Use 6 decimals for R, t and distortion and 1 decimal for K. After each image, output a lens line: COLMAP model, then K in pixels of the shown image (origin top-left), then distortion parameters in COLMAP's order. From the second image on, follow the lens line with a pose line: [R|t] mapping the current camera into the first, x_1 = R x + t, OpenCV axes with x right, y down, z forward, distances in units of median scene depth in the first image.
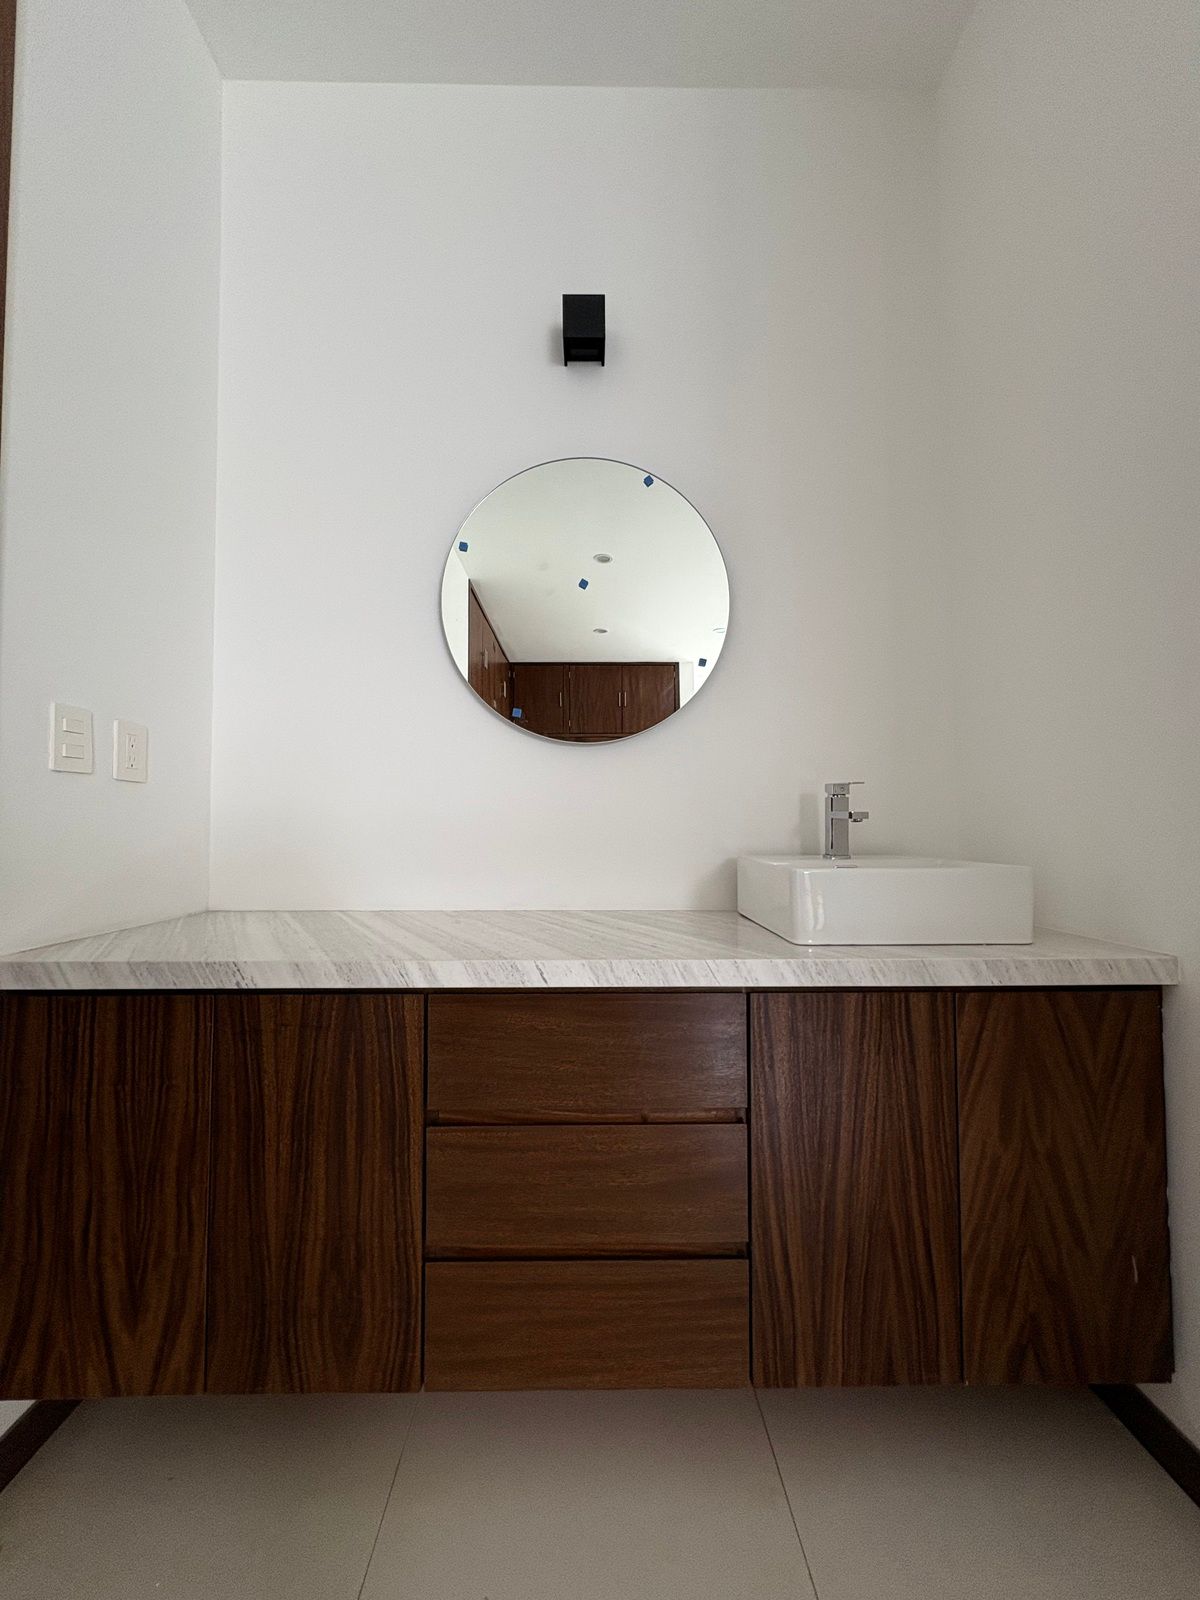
lens RADIAL K [[636.2, 0, 603.1], [0, 636.2, 798.2], [0, 0, 1]] dist [0.002415, -0.000765]
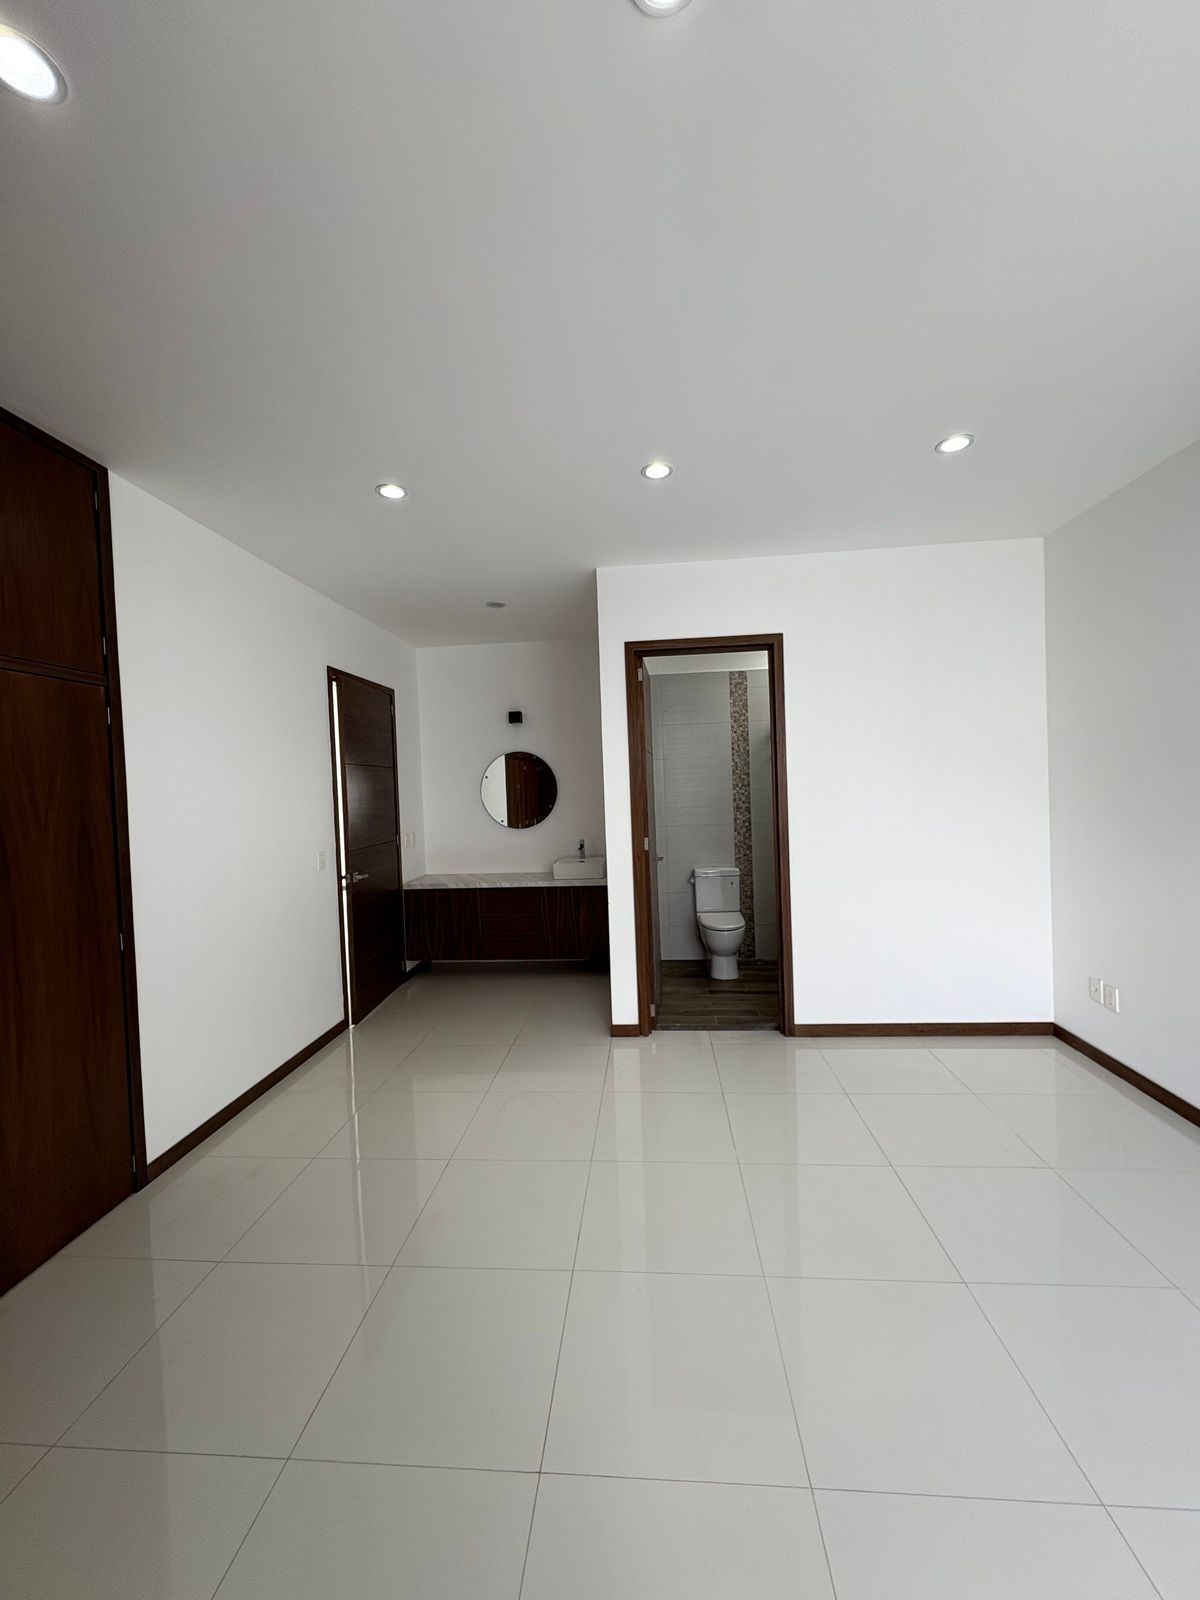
lens RADIAL K [[636.2, 0, 597.3], [0, 636.2, 804.3], [0, 0, 1]] dist [0.002415, -0.000765]
pose [[0.992452, -0.032172, -0.118337, 1.365107], [0.039696, 0.997300, 0.061781, -0.702882], [0.116030, -0.066012, 0.991050, -4.177926]]
